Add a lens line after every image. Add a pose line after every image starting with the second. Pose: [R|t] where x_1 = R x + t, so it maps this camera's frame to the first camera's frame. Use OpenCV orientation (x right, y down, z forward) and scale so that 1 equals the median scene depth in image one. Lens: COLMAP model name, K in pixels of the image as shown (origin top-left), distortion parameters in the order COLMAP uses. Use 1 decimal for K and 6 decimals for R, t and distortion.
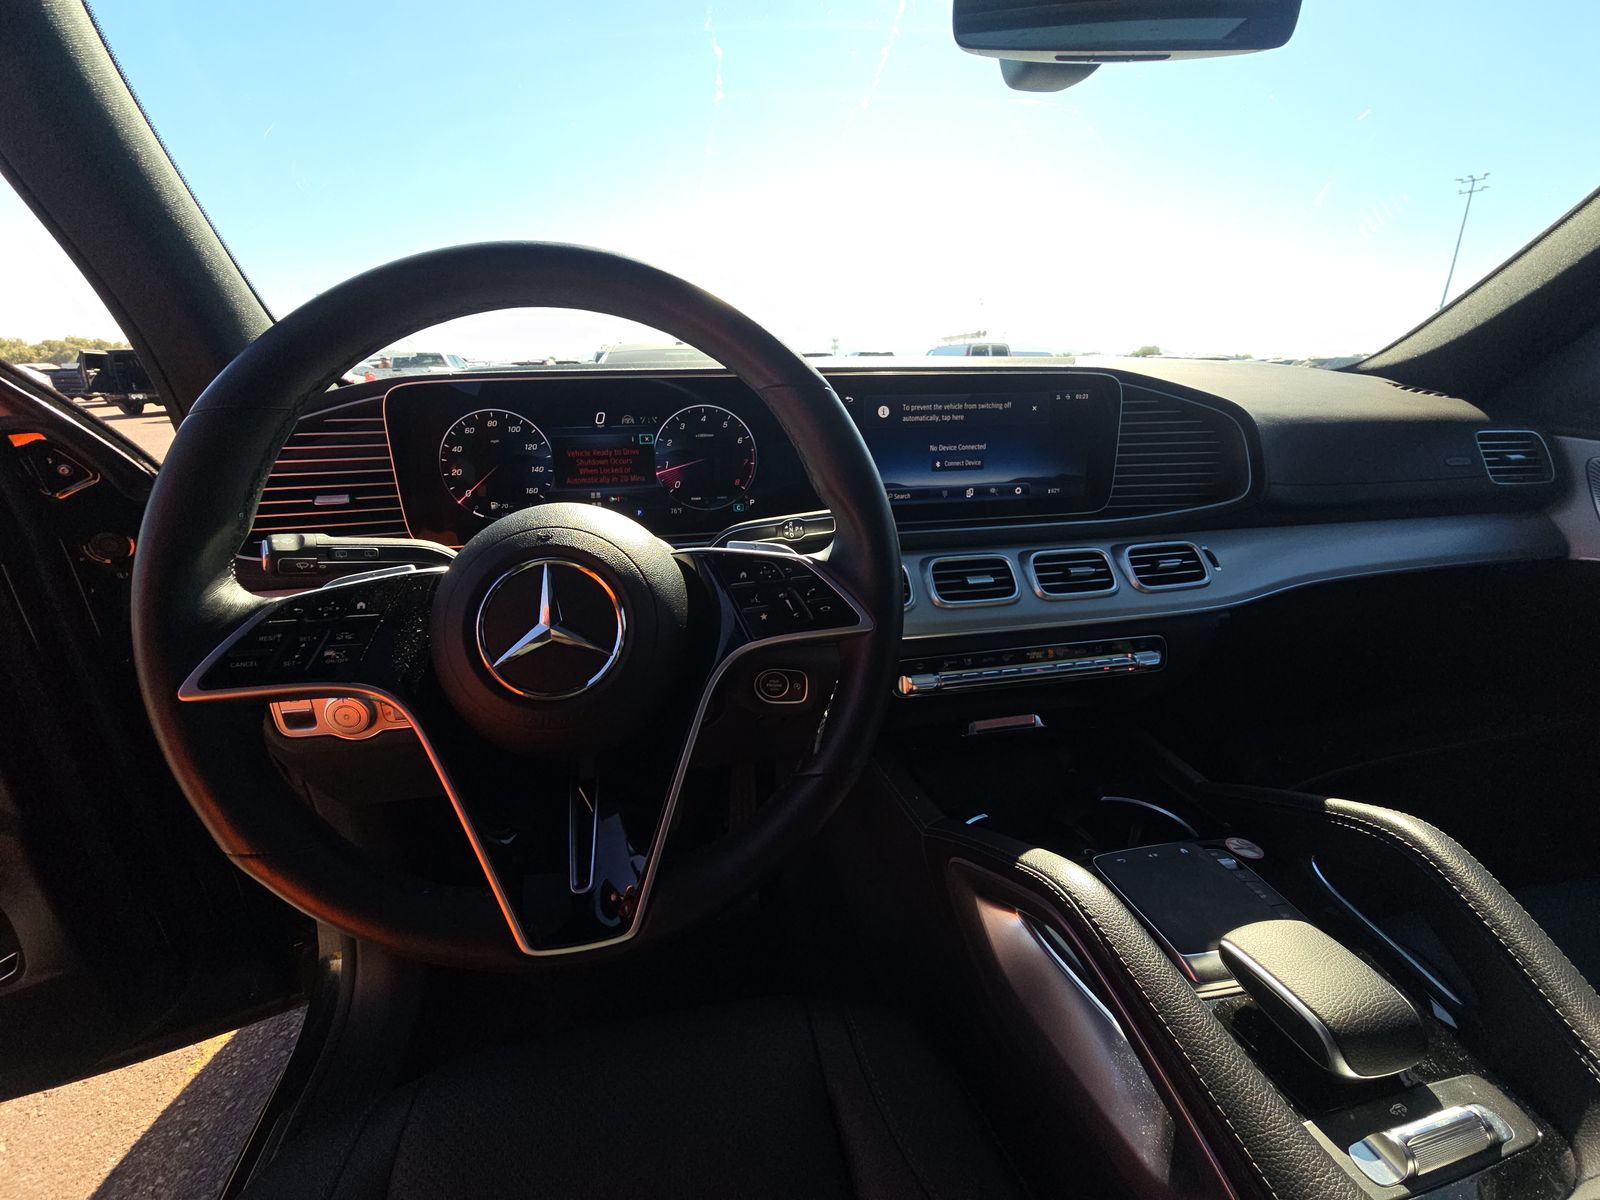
lens RADIAL K [[643.7, 0, 834.6], [0, 643.7, 615.1], [0, 0, 1]] dist [-0.024881, -0.003916]
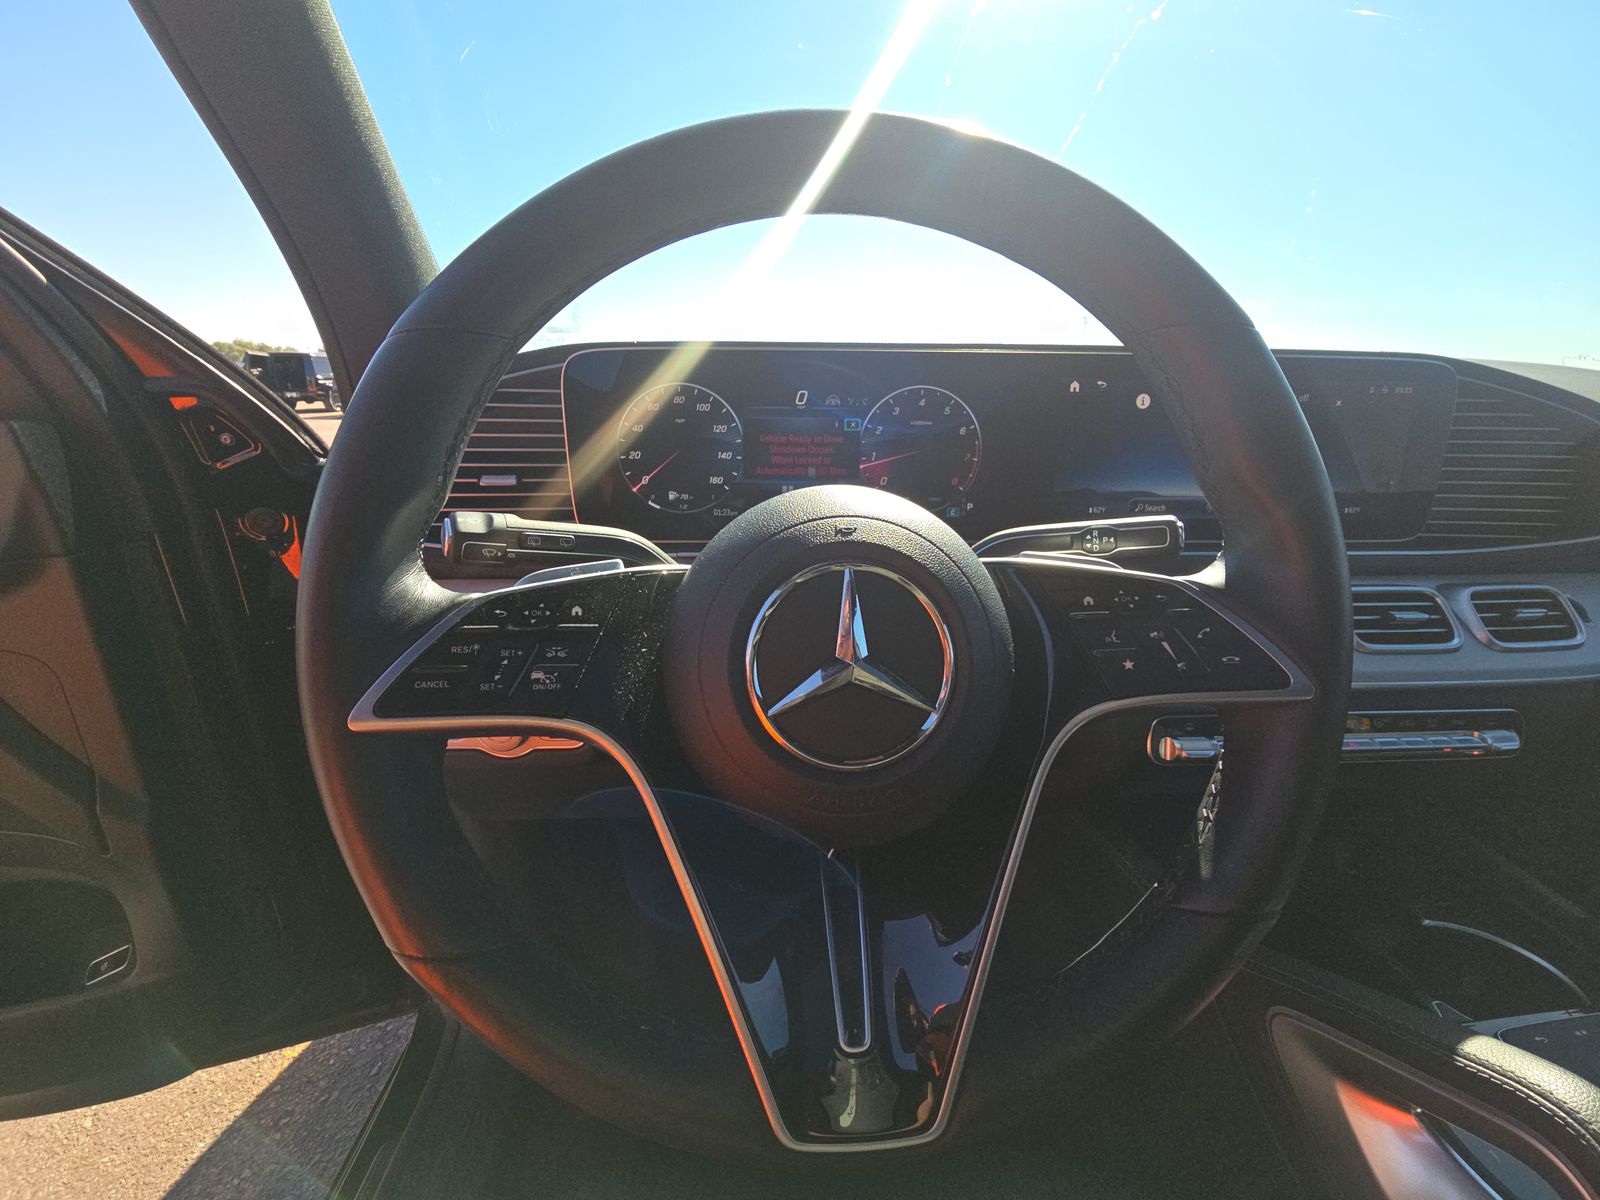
lens RADIAL K [[643.7, 0, 808.2], [0, 643.7, 614.2], [0, 0, 1]] dist [-0.024881, -0.003916]
pose [[0.987682, 0.065262, -0.142217, -0.220089], [-0.068691, 0.997451, -0.019331, -0.009116], [0.140592, 0.028862, 0.989647, 0.177376]]
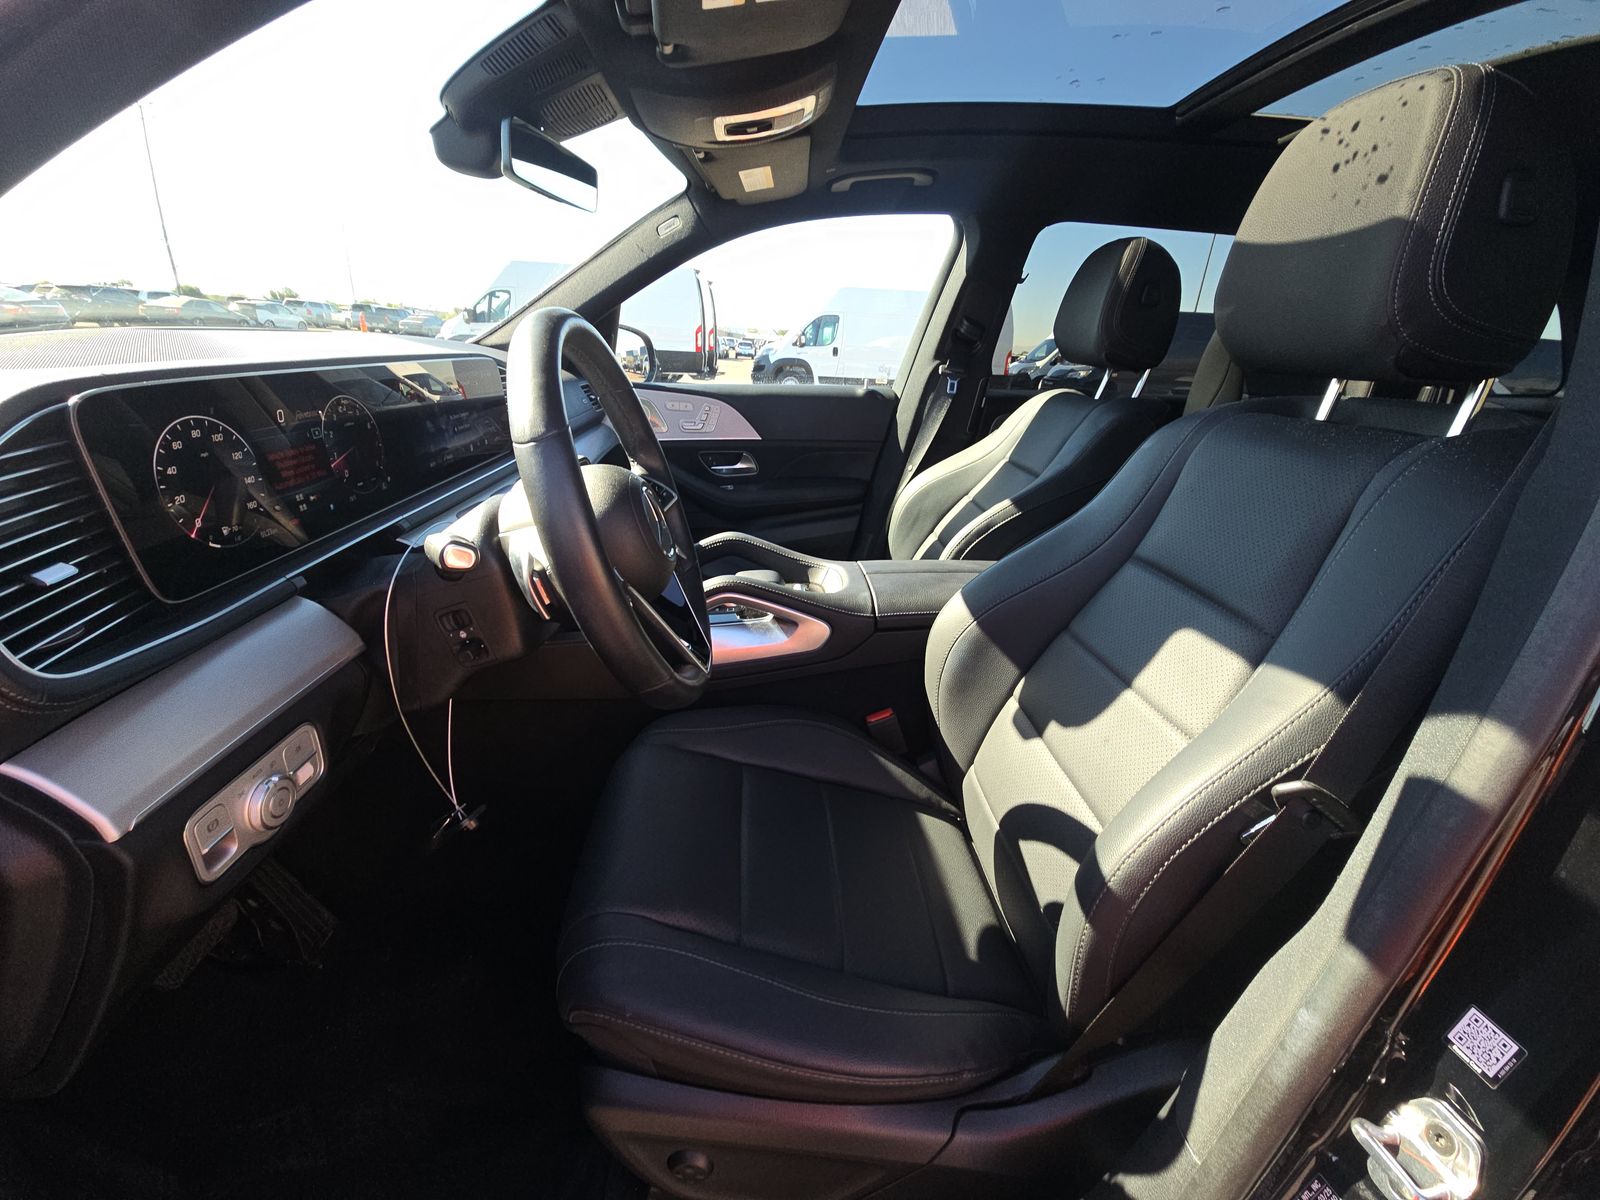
lens RADIAL K [[643.7, 0, 797.3], [0, 643.7, 590.7], [0, 0, 1]] dist [-0.024881, -0.003916]
pose [[0.116922, -0.340722, 0.932866, -1.235173], [0.294412, 0.908977, 0.295096, -0.123390], [-0.948499, 0.240144, 0.206592, 0.144071]]
